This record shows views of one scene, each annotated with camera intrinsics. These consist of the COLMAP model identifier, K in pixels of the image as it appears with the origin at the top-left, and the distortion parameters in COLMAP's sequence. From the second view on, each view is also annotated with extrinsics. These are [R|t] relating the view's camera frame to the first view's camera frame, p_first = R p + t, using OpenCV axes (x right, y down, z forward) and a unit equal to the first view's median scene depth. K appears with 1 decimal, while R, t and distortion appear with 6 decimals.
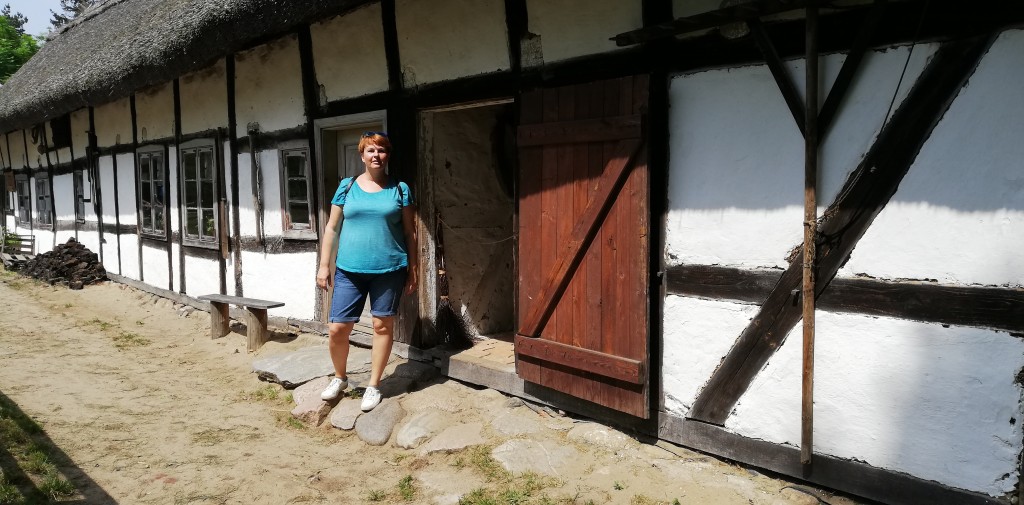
lens RADIAL K [[743.0, 0, 494.4], [0, 743.0, 255.7], [0, 0, 1]] dist [0.045554, -0.072679]
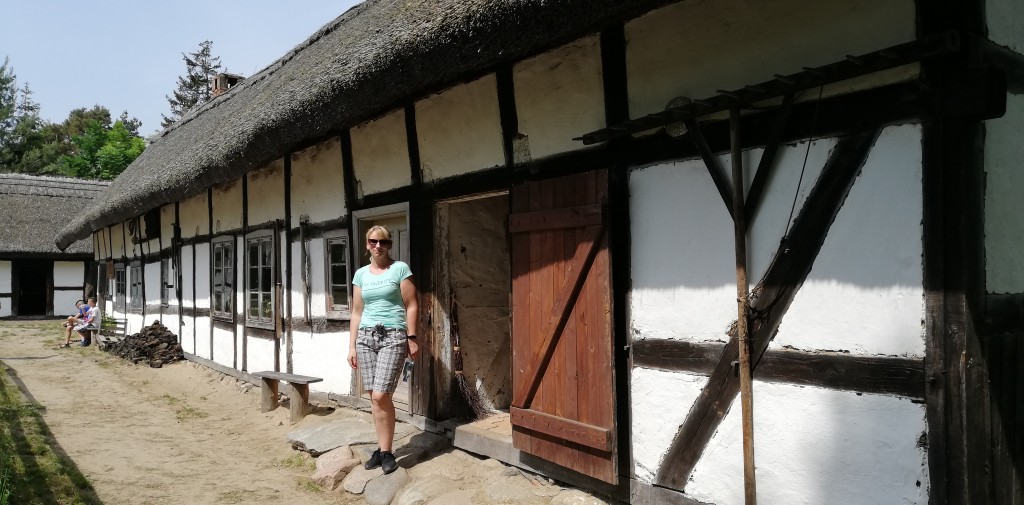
lens RADIAL K [[743.0, 0, 494.4], [0, 743.0, 255.7], [0, 0, 1]] dist [0.045554, -0.072679]
pose [[0.993874, -0.011236, -0.109948, 0.121918], [-0.001199, 0.993664, -0.112381, 0.010718], [0.110514, 0.111824, 0.987564, -0.087369]]
